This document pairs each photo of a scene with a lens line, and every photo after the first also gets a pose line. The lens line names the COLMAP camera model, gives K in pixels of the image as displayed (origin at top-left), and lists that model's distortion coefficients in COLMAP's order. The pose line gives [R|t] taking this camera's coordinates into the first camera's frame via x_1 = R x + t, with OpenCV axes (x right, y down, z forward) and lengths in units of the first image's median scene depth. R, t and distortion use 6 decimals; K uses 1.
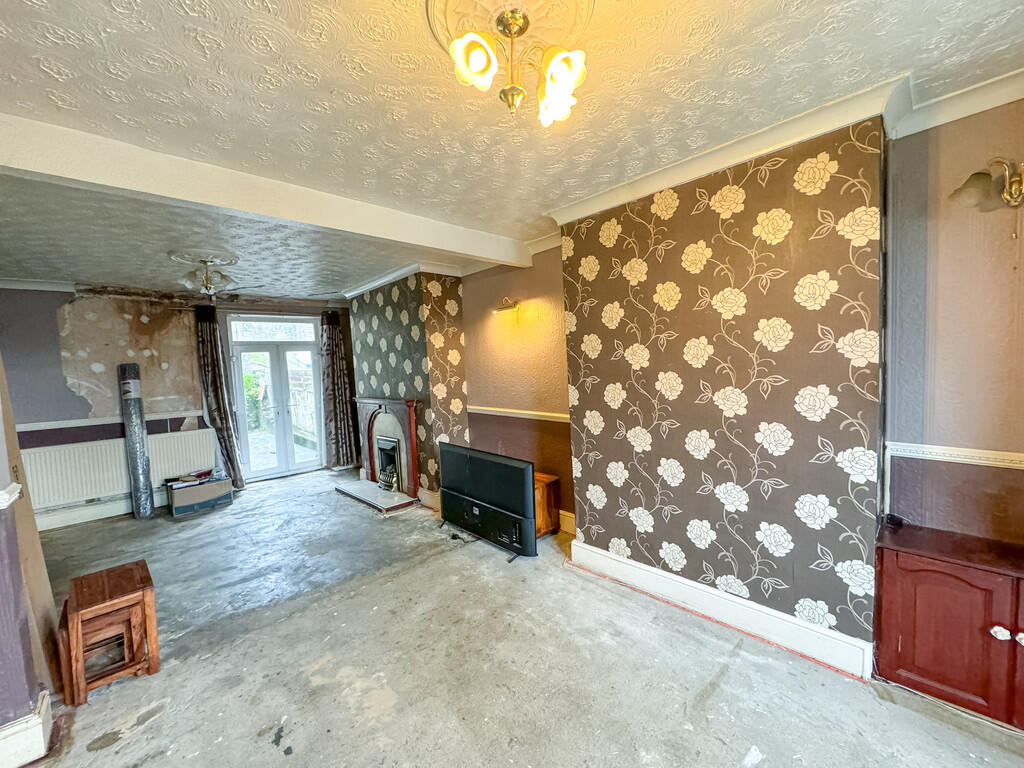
lens RADIAL K [[412.6, 0, 509.7], [0, 412.6, 388.8], [0, 0, 1]] dist [-0.001008, -0.000042]
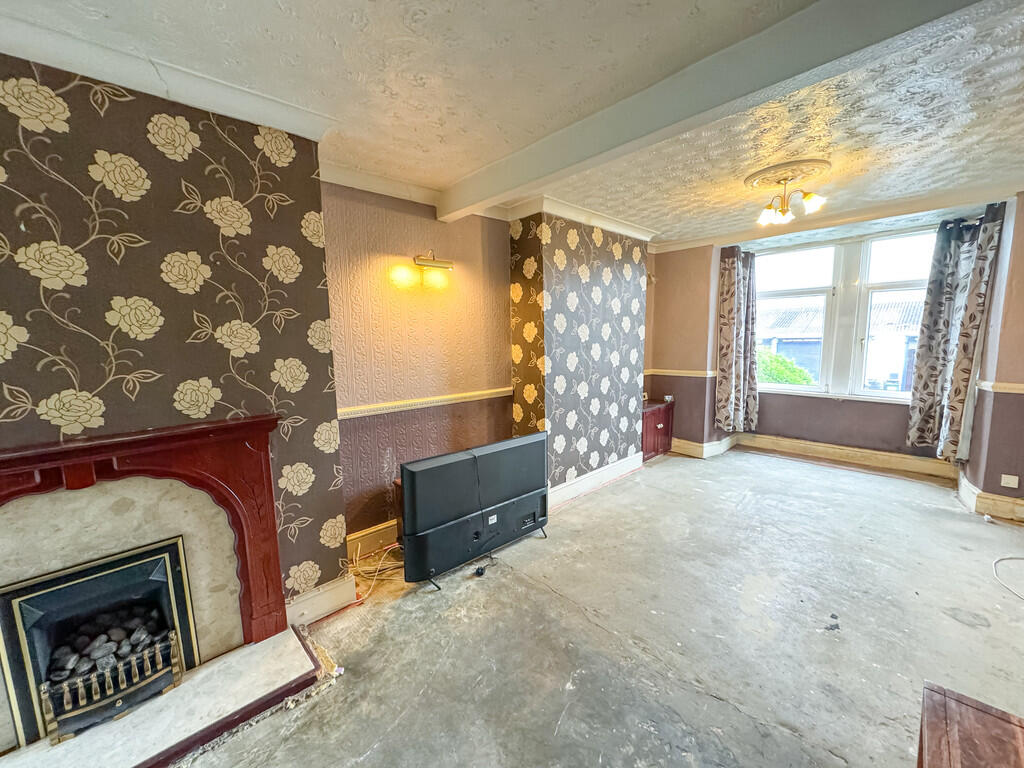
lens RADIAL K [[412.6, 0, 509.7], [0, 412.6, 388.8], [0, 0, 1]] dist [-0.001008, -0.000042]
pose [[0.001044, -0.088514, 0.996074, -1.127770], [0.078593, 0.993001, 0.088158, -0.032495], [-0.996906, 0.078193, 0.007993, 1.239321]]
